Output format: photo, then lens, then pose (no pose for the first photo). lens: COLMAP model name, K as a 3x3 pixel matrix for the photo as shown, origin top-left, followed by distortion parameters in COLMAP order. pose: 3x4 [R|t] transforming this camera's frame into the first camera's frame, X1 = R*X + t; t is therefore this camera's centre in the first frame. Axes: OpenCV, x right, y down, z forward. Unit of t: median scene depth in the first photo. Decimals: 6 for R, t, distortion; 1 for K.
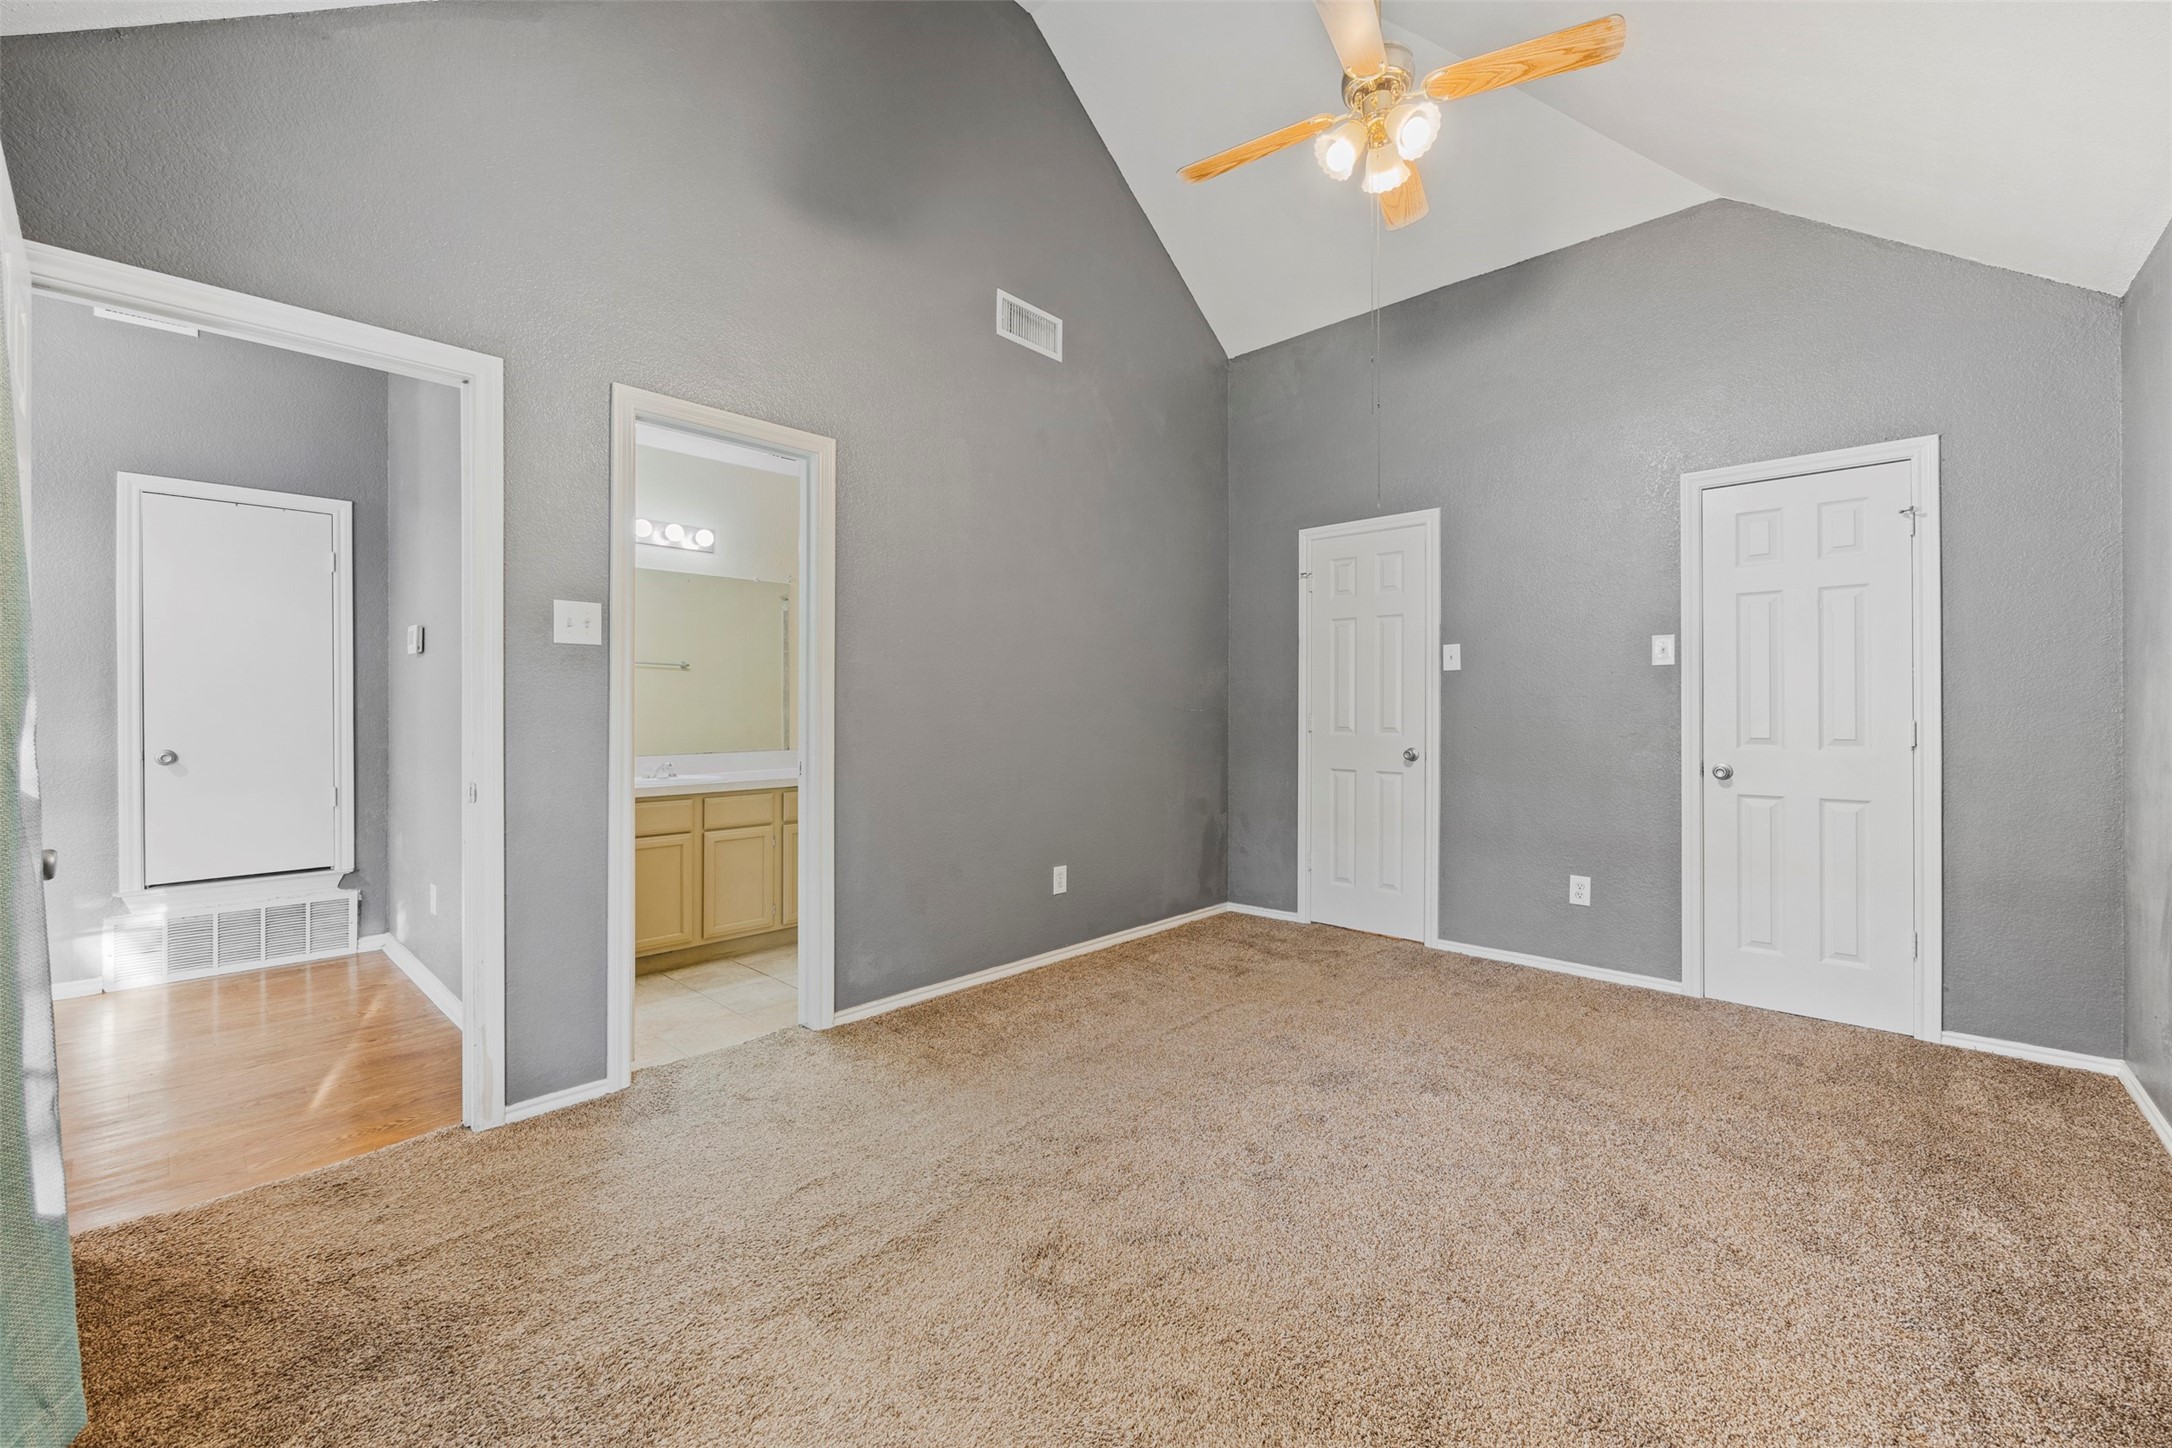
lens RADIAL K [[881.6, 0, 1091.0], [0, 881.6, 708.3], [0, 0, 1]] dist [-0.004765, -0.000492]
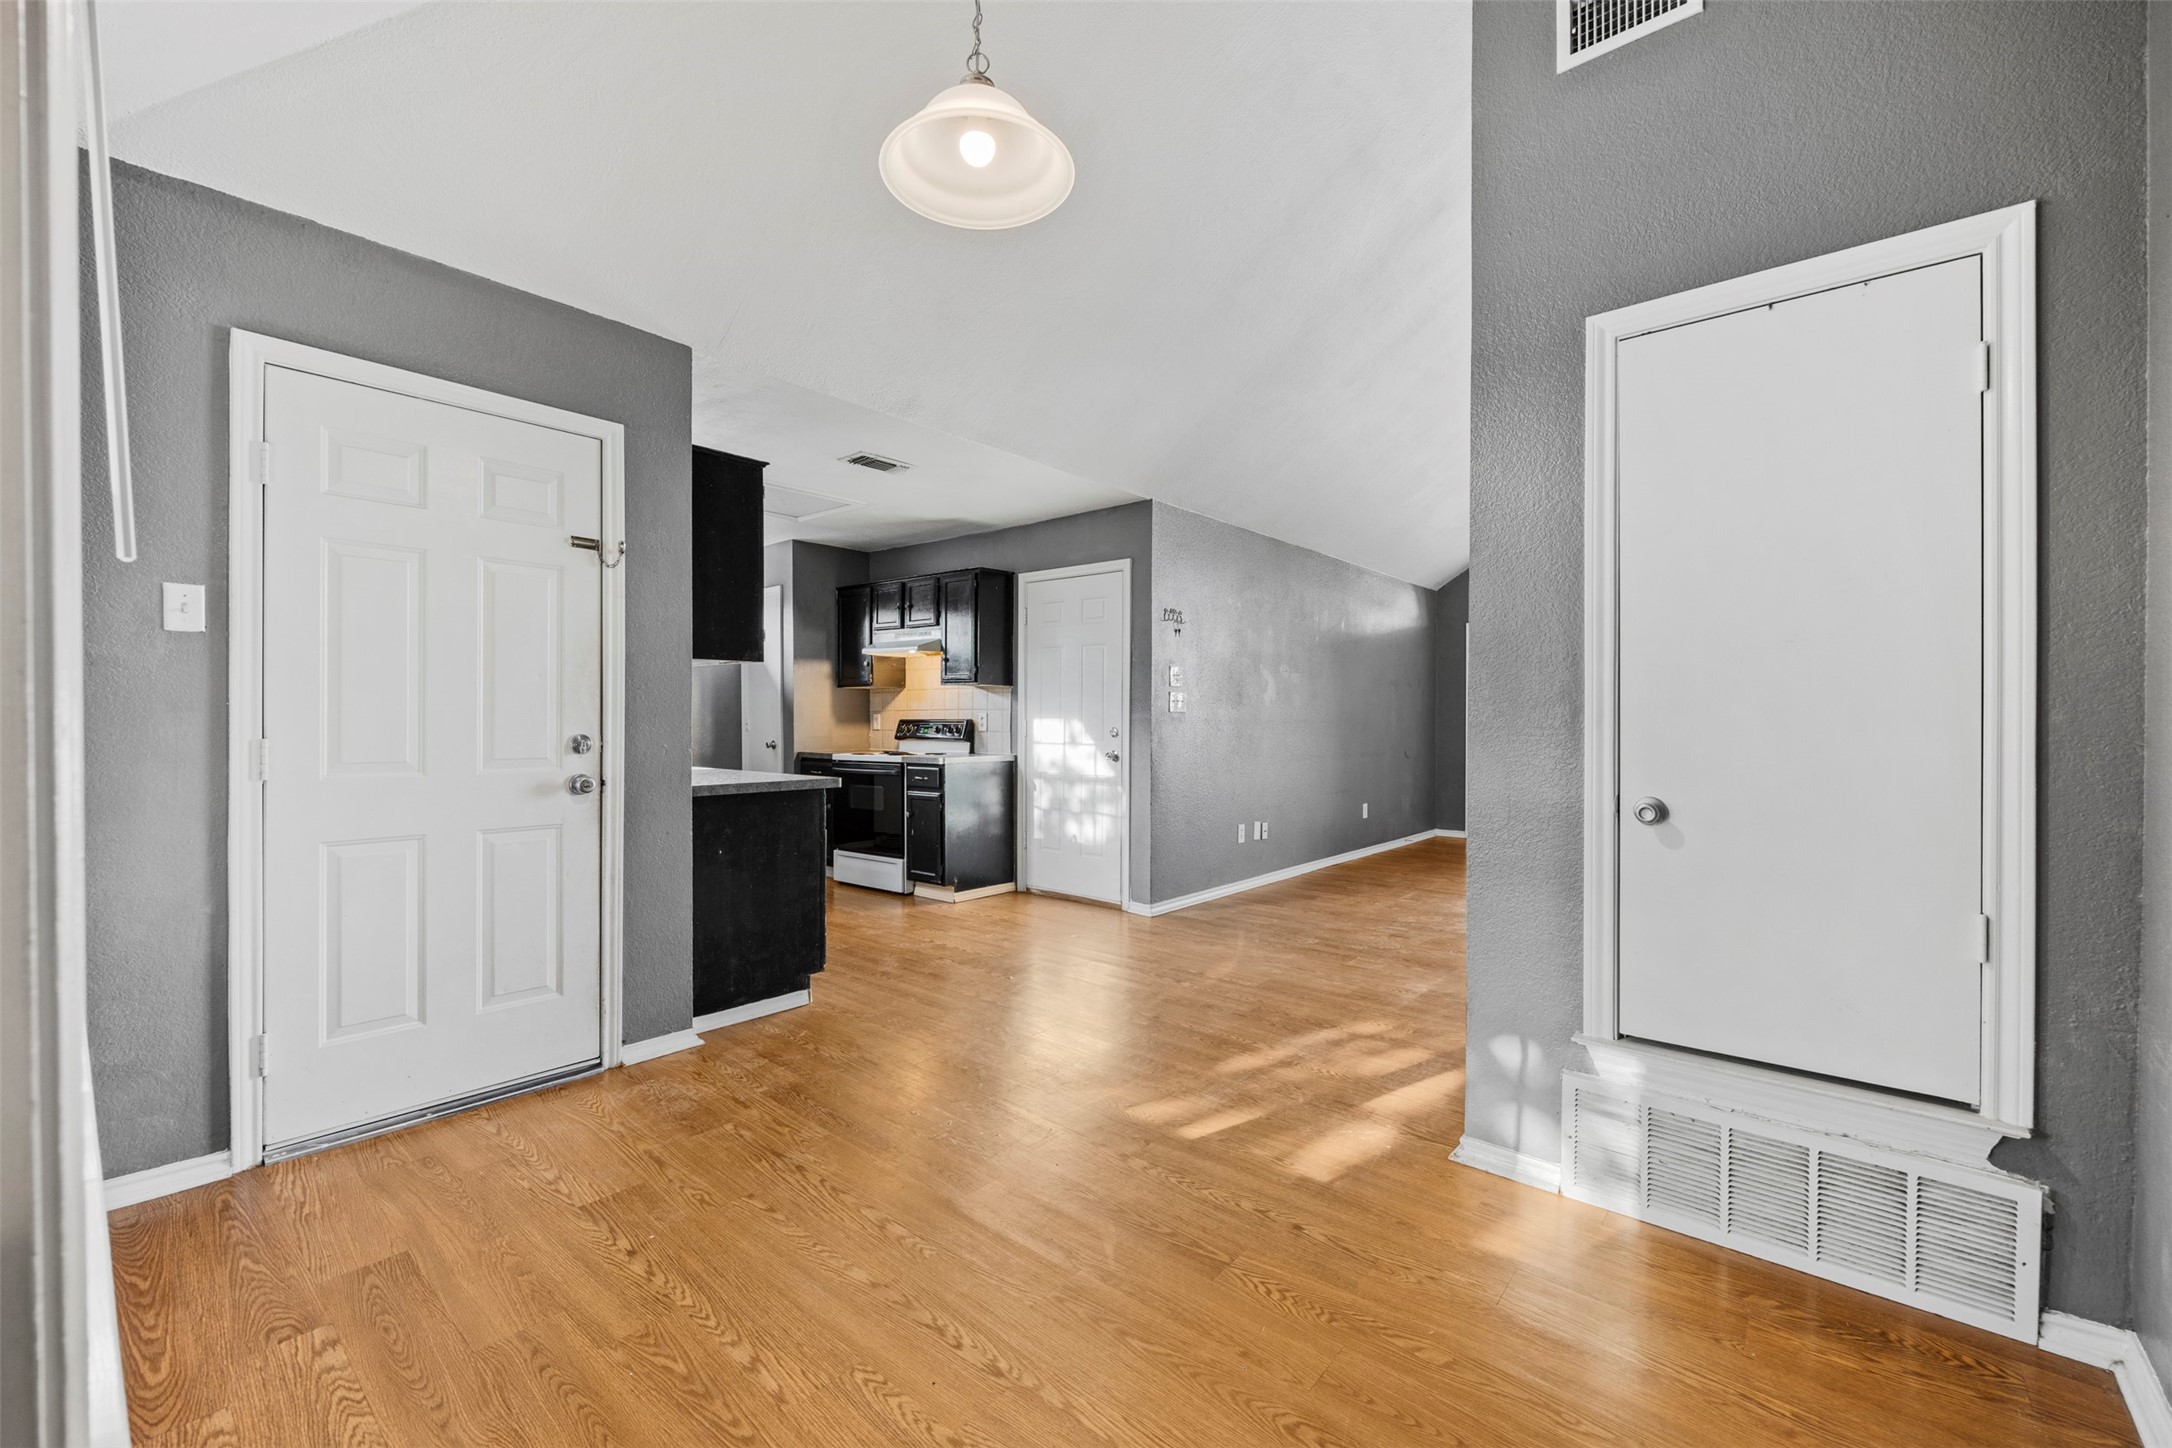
lens RADIAL K [[881.6, 0, 1092.4], [0, 881.6, 722.4], [0, 0, 1]] dist [-0.004765, -0.000492]
pose [[0.043588, 0.006416, -0.999029, -0.470217], [-0.003041, 0.999976, 0.006290, -0.001481], [0.999045, 0.002764, 0.043607, 0.565227]]
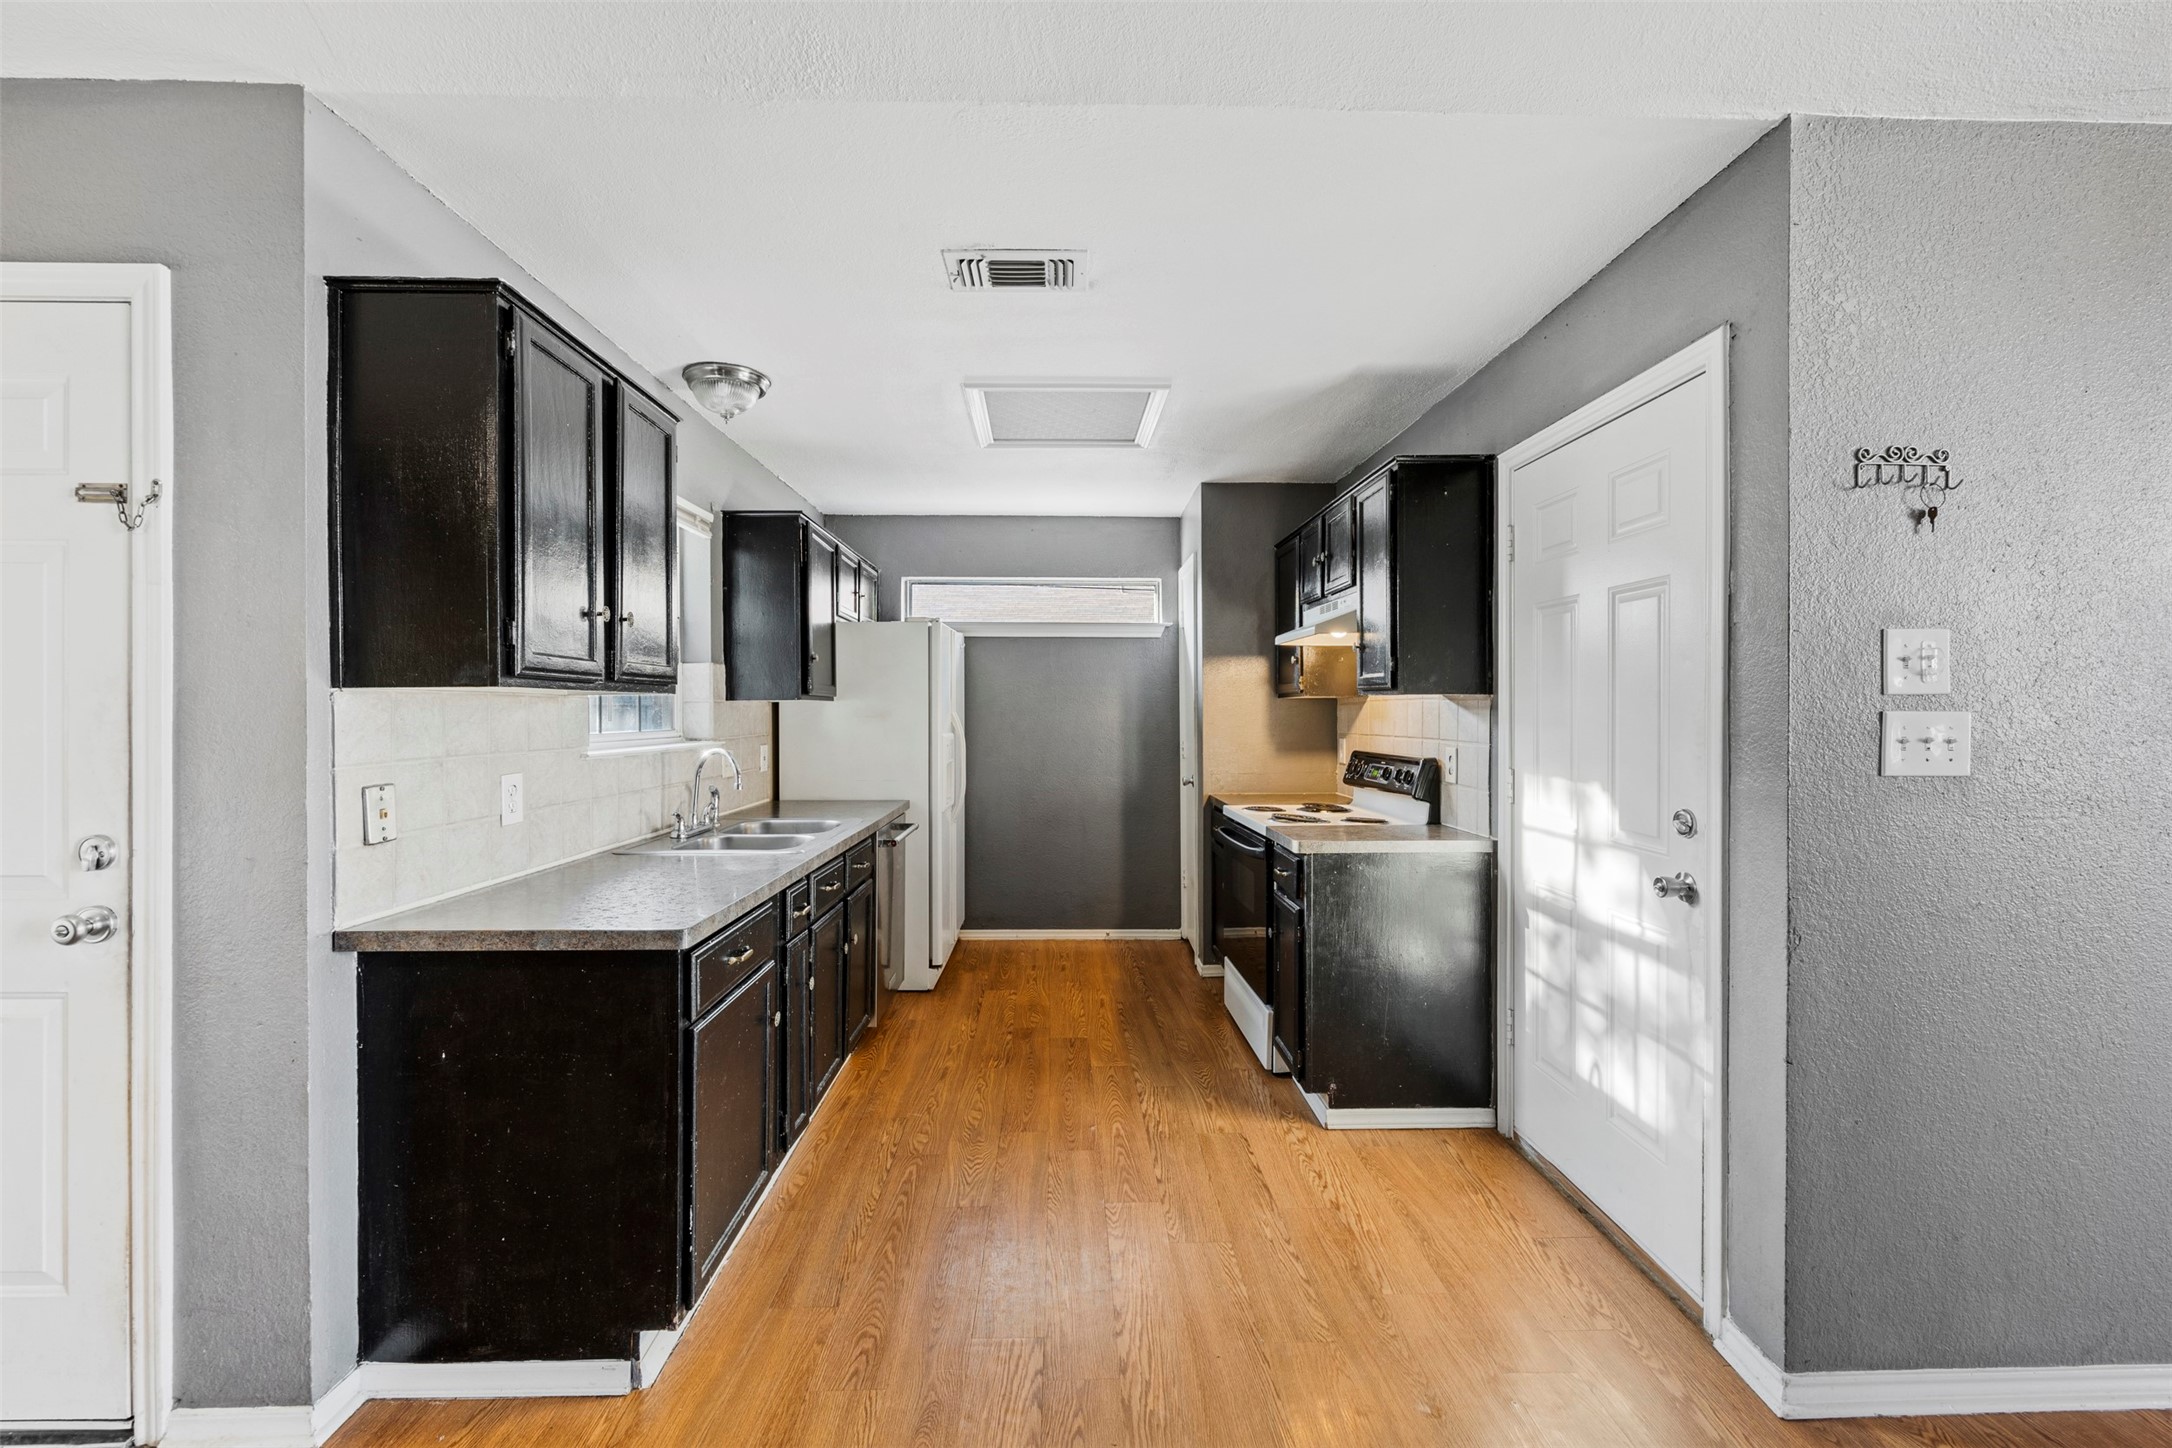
lens RADIAL K [[881.6, 0, 1090.6], [0, 881.6, 713.2], [0, 0, 1]] dist [-0.004765, -0.000492]
pose [[-0.717630, 0.004179, -0.696412, -0.907328], [0.001463, 0.999989, 0.004492, -0.024412], [0.696423, 0.002205, -0.717629, 0.686385]]
